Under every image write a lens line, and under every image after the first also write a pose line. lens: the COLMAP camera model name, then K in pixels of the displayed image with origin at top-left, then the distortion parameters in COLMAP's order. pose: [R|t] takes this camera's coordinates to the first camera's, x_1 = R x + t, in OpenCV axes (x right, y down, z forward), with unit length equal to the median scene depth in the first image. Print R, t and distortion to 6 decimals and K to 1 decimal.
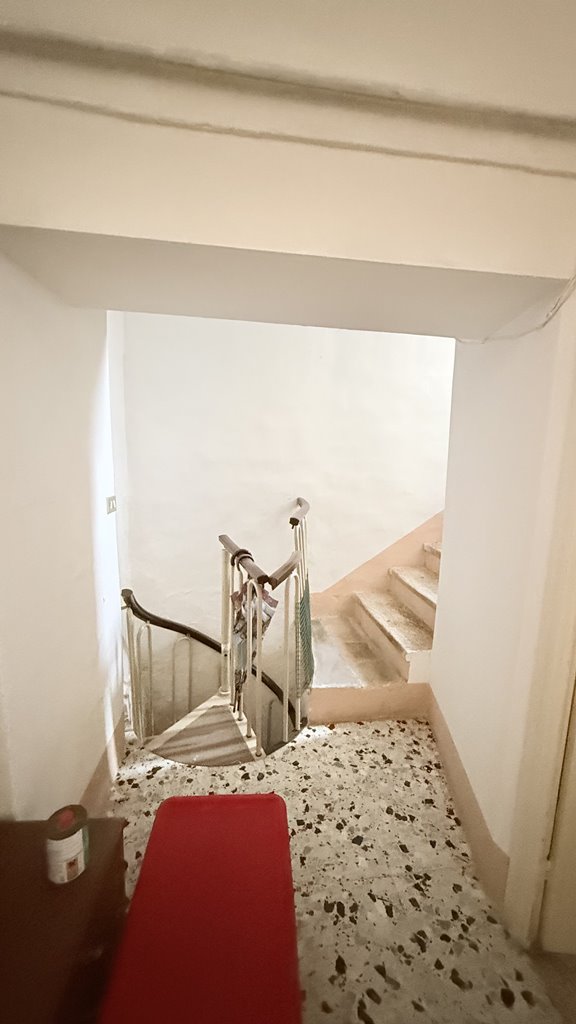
lens RADIAL K [[407.6, 0, 289.1], [0, 407.6, 507.2], [0, 0, 1]] dist [-0.002420, 0.000143]
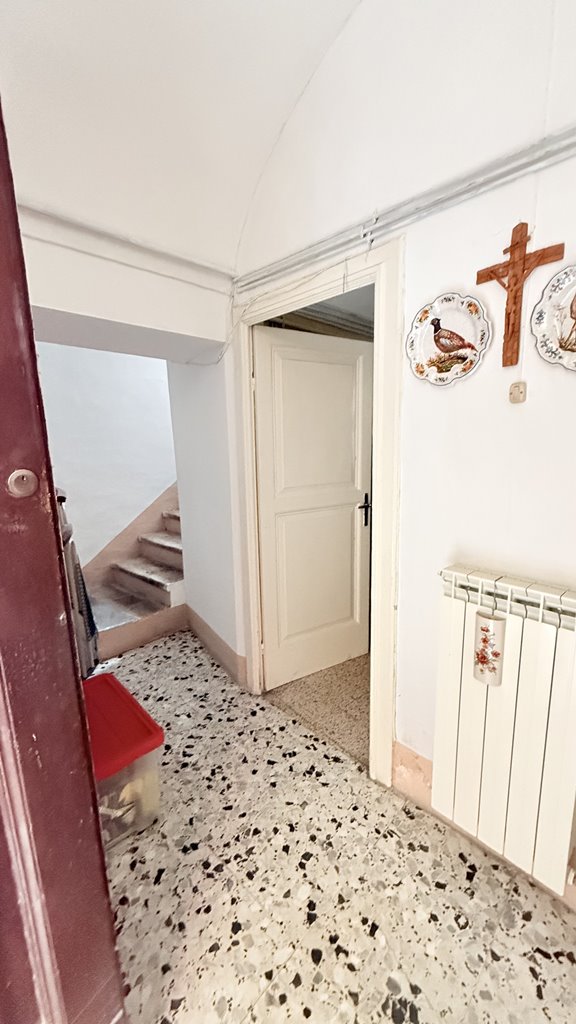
lens RADIAL K [[407.6, 0, 283.3], [0, 407.6, 511.8], [0, 0, 1]] dist [-0.002420, 0.000143]
pose [[0.788493, -0.154190, 0.595402, -0.191892], [0.135629, 0.987825, 0.076201, 0.068951], [-0.599902, 0.020670, 0.799806, -0.351886]]
